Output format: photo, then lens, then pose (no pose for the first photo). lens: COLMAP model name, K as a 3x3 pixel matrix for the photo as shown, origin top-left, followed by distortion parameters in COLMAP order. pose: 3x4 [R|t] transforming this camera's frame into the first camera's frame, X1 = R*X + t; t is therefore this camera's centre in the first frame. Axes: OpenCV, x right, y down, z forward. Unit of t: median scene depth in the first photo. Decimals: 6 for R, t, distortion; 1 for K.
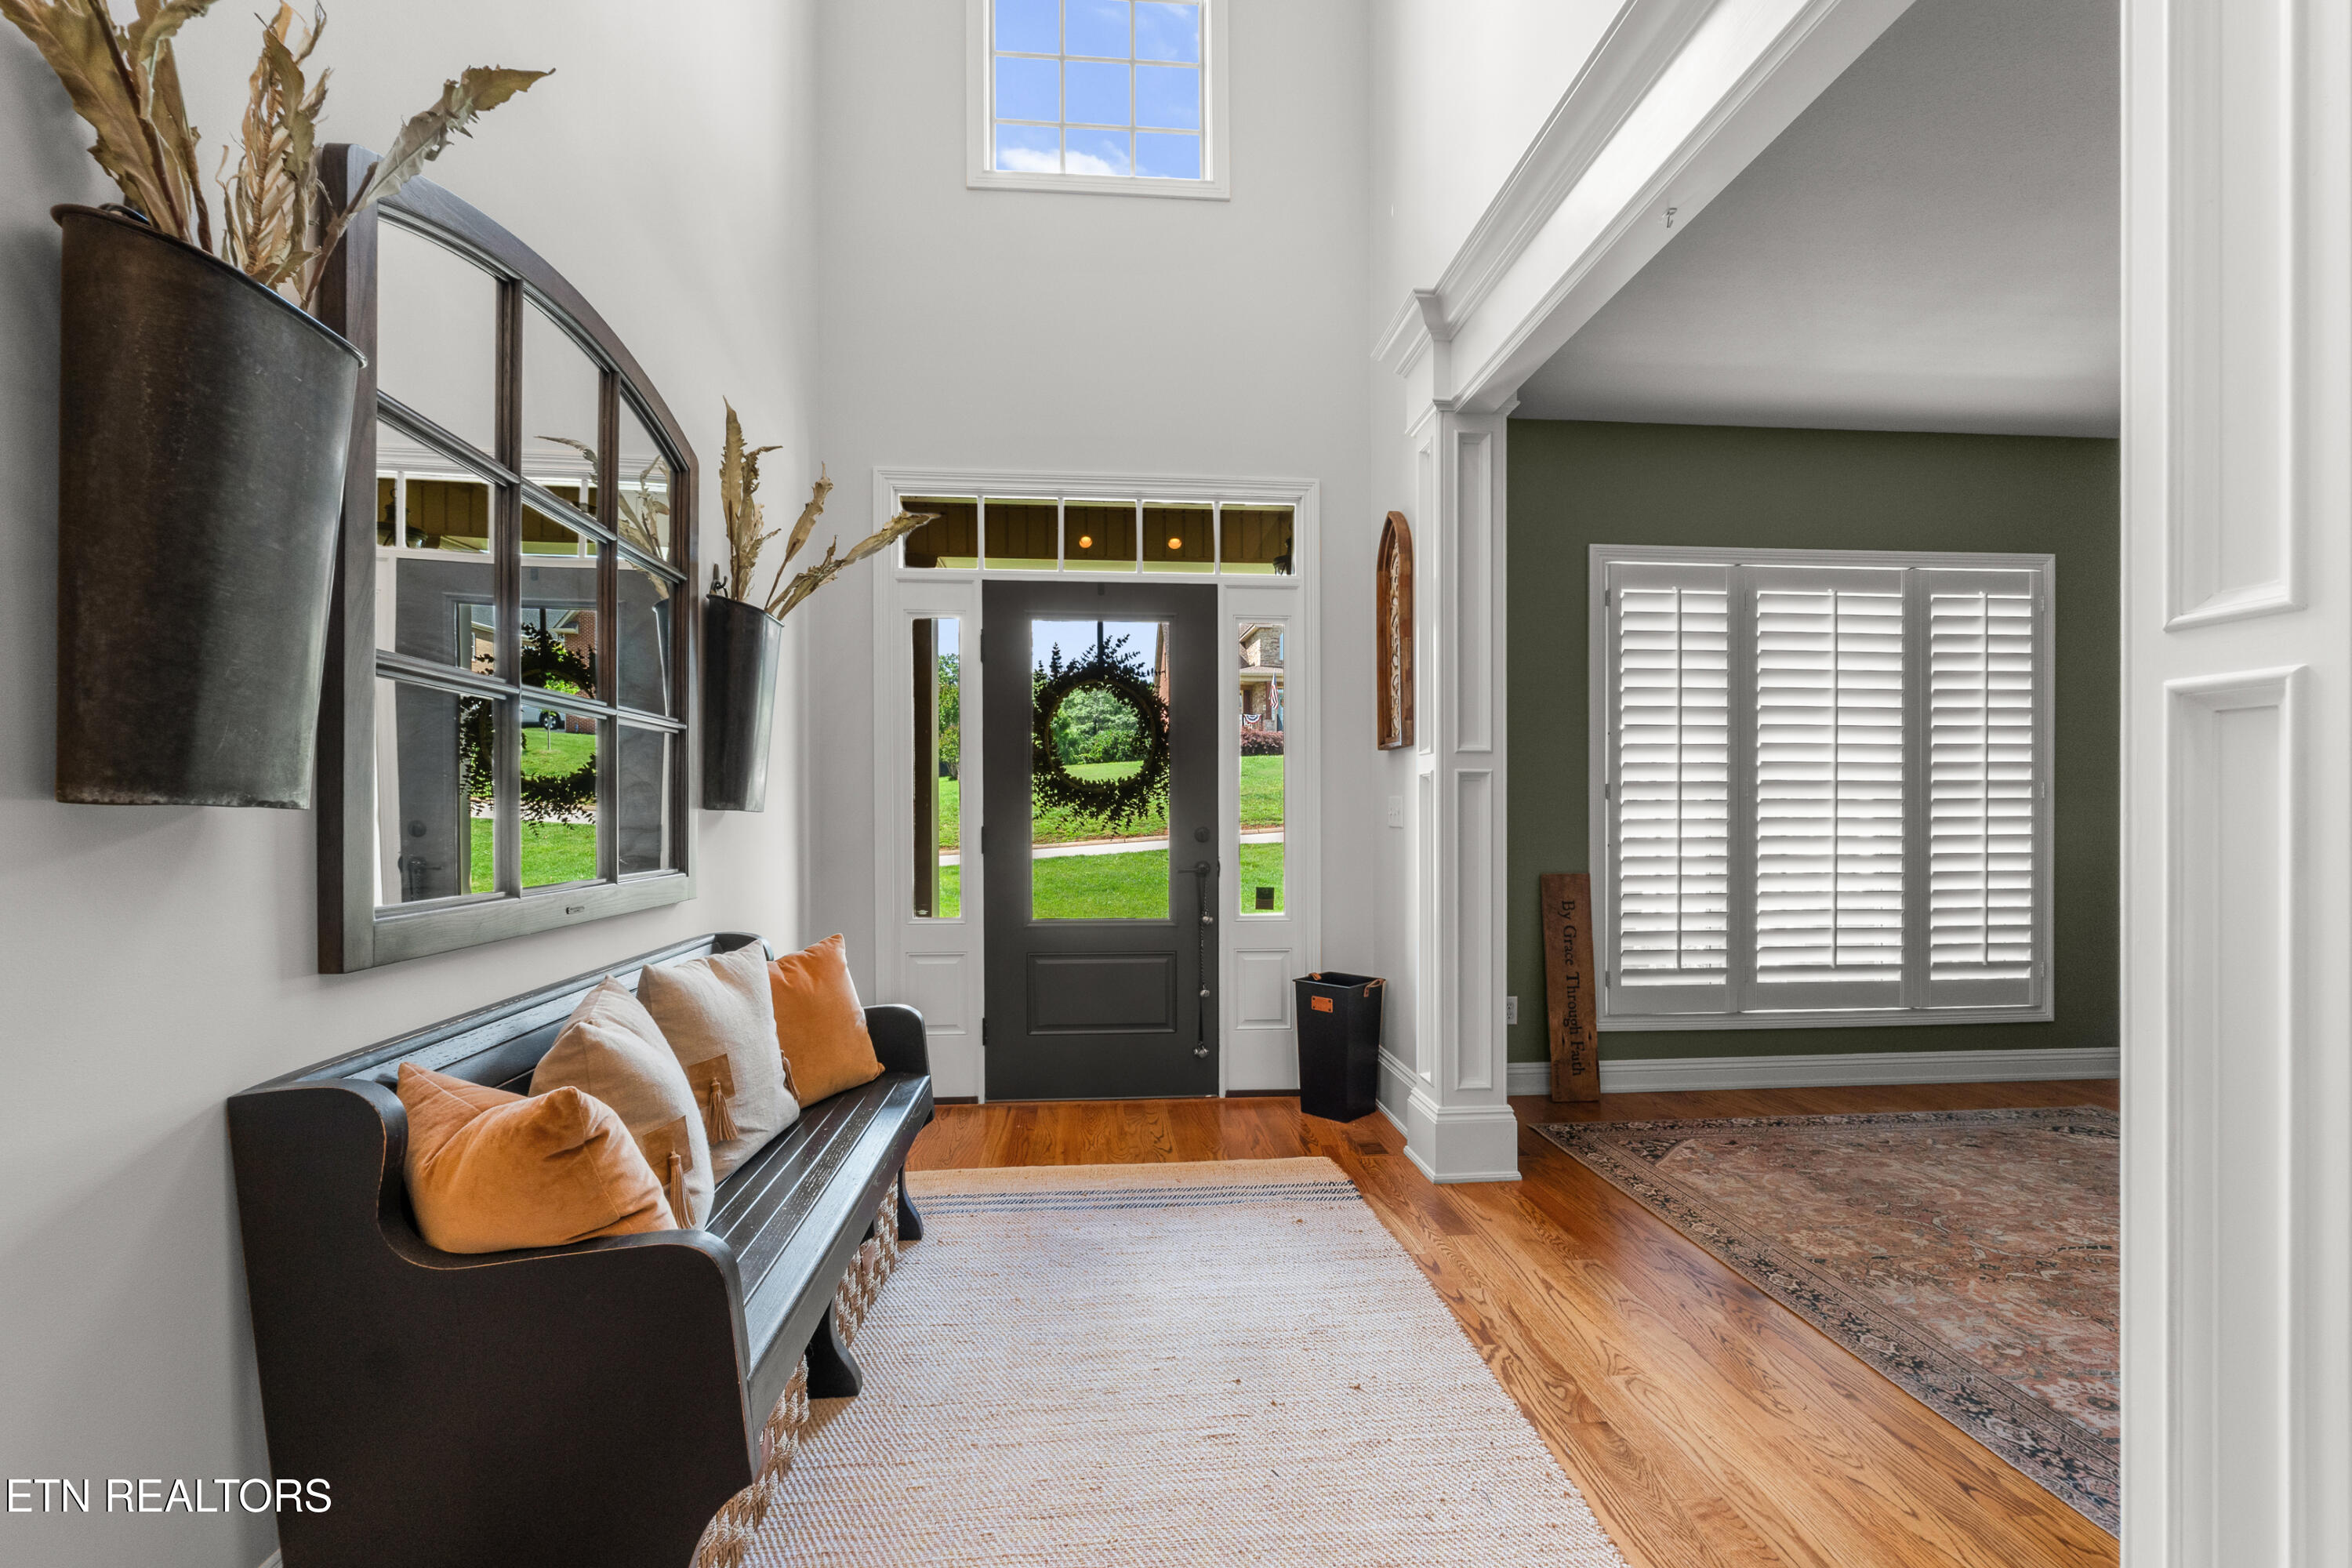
lens RADIAL K [[973.0, 0, 1176.0], [0, 973.0, 784.0], [0, 0, 1]] dist [-0.005767, -0.000056]
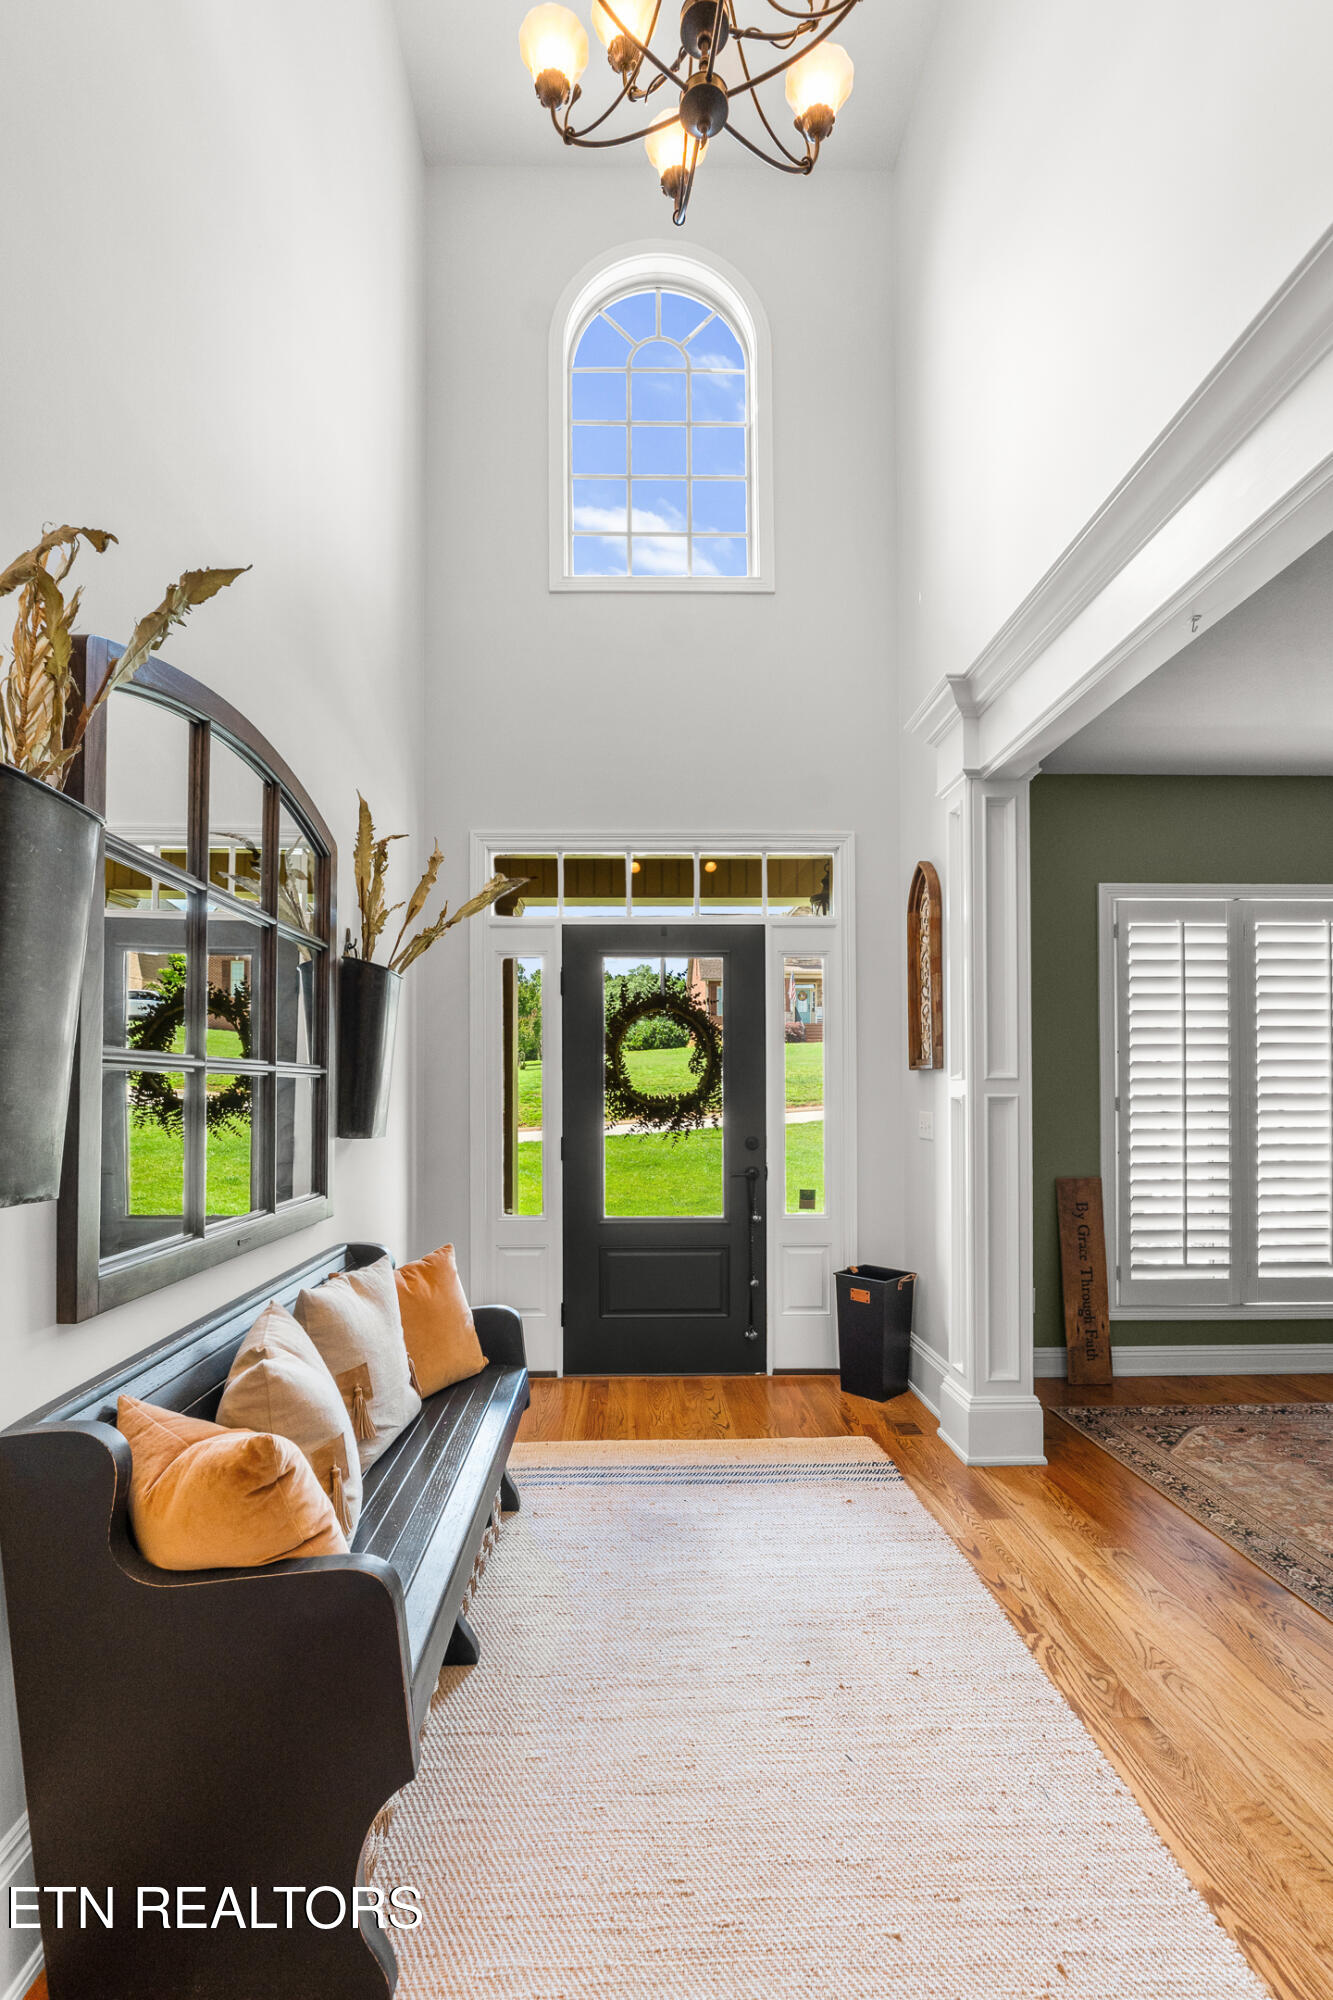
lens RADIAL K [[848.6, 0, 618.2], [0, 848.6, 1000.9], [0, 0, 1]] dist [-0.005954, 0.000134]
pose [[0.998000, -0.001619, -0.063193, -0.076267], [0.000540, 0.999854, -0.017087, -0.112414], [0.063212, 0.017019, 0.997855, -0.004507]]
